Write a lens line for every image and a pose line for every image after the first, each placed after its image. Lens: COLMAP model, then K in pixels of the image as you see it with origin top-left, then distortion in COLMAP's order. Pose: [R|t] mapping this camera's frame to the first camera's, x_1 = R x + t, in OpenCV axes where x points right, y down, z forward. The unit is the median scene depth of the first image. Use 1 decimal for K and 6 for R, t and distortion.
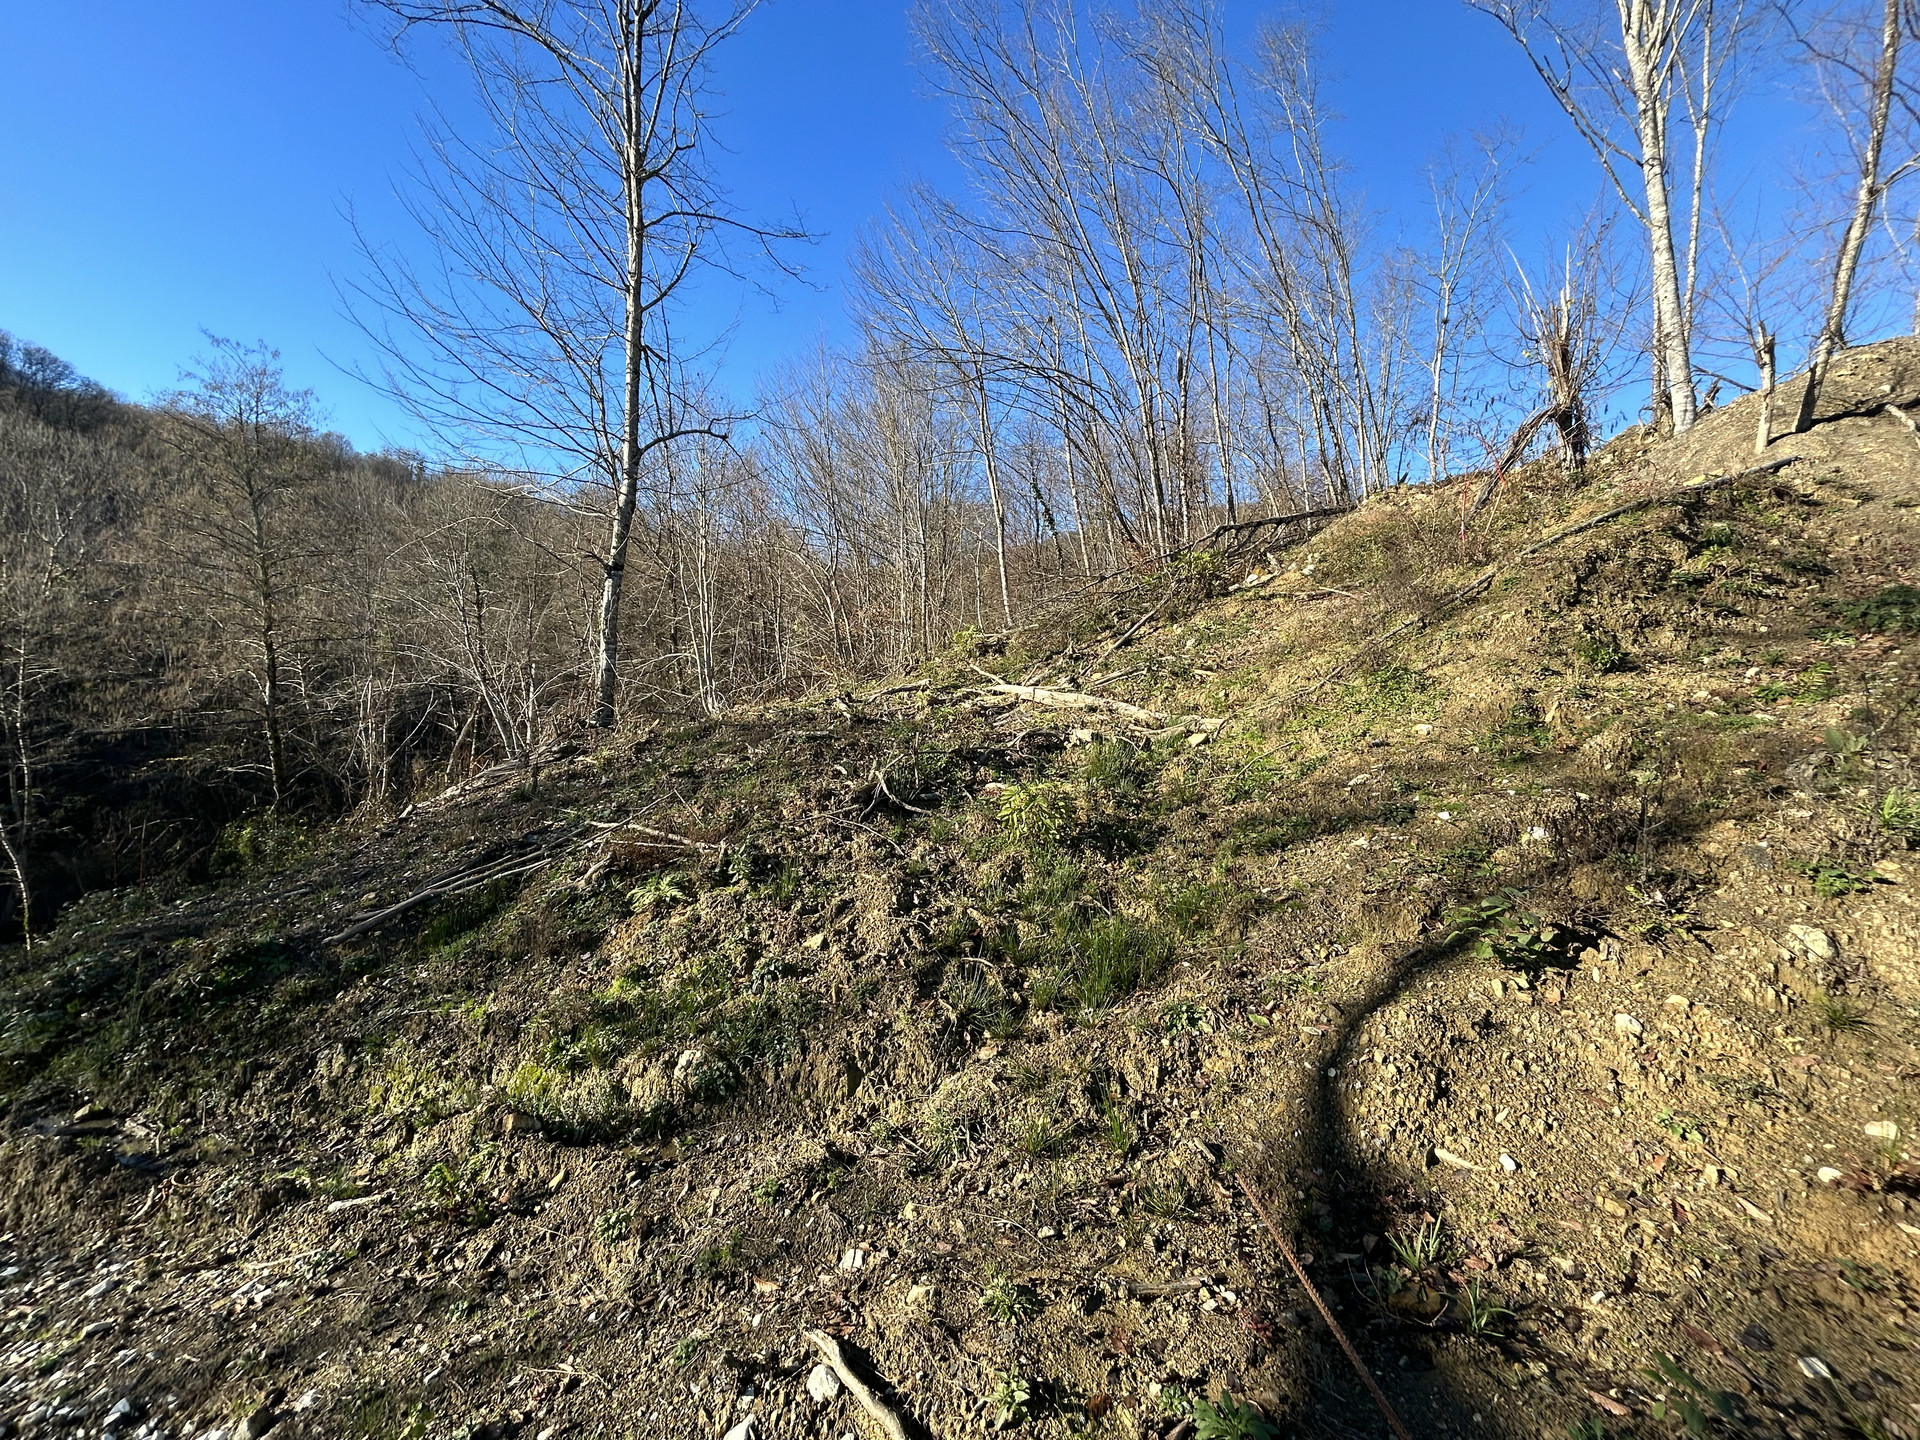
lens RADIAL K [[768.0, 0, 960.0], [0, 768.0, 720.0], [0, 0, 1]] dist [0.000064, -0.000384]
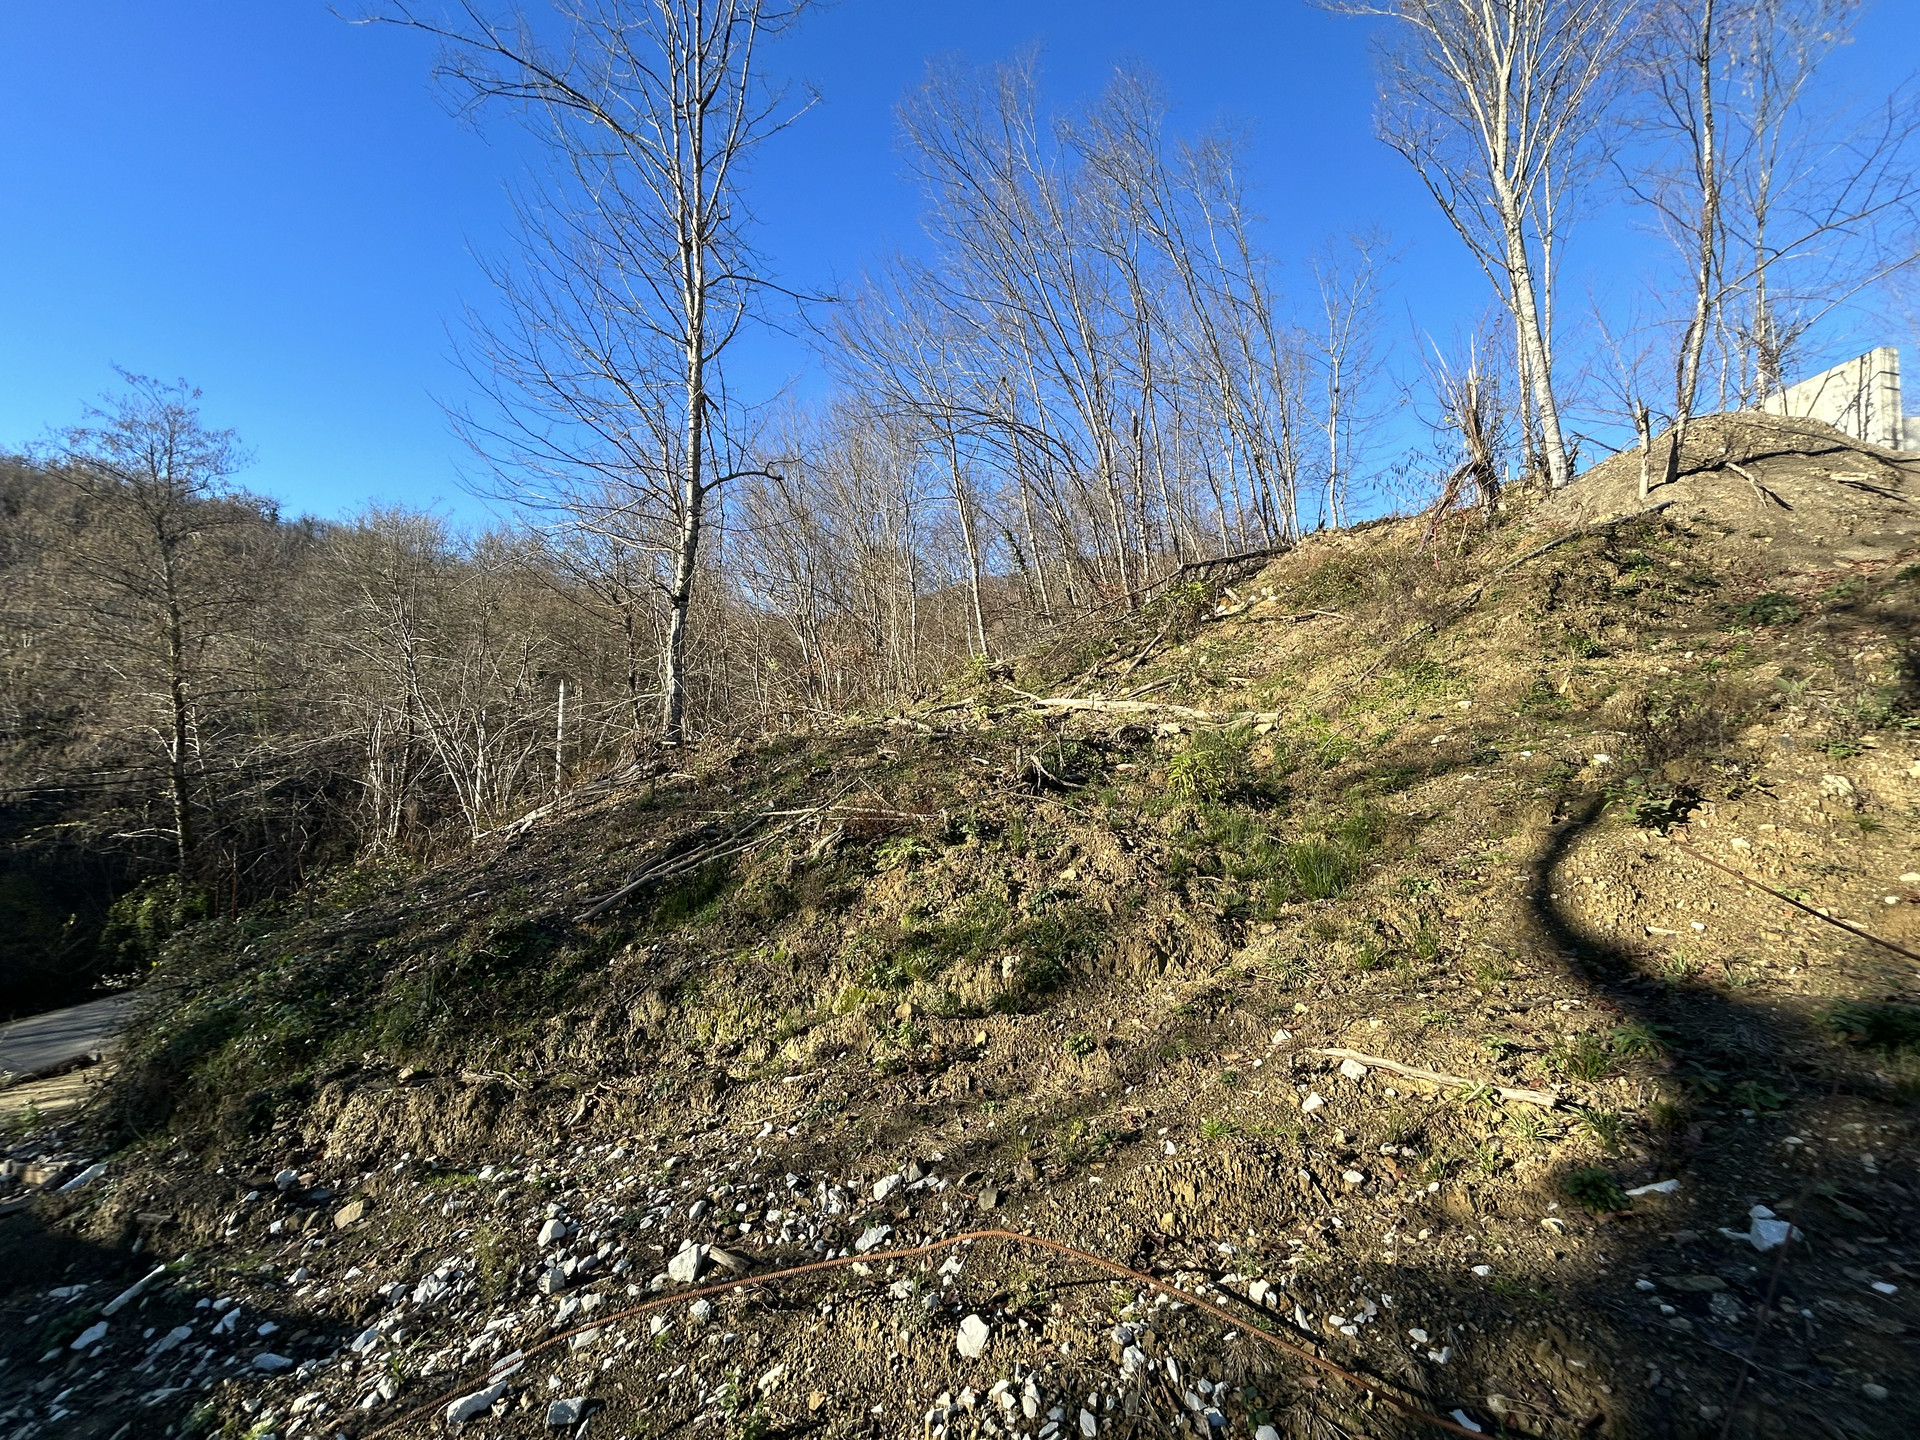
lens RADIAL K [[768.0, 0, 960.0], [0, 768.0, 720.0], [0, 0, 1]] dist [0.000064, -0.000384]
pose [[0.991832, -0.027752, 0.124499, -0.310466], [0.035370, 0.997607, -0.059407, 0.067566], [-0.122552, 0.063326, 0.990440, -0.123080]]
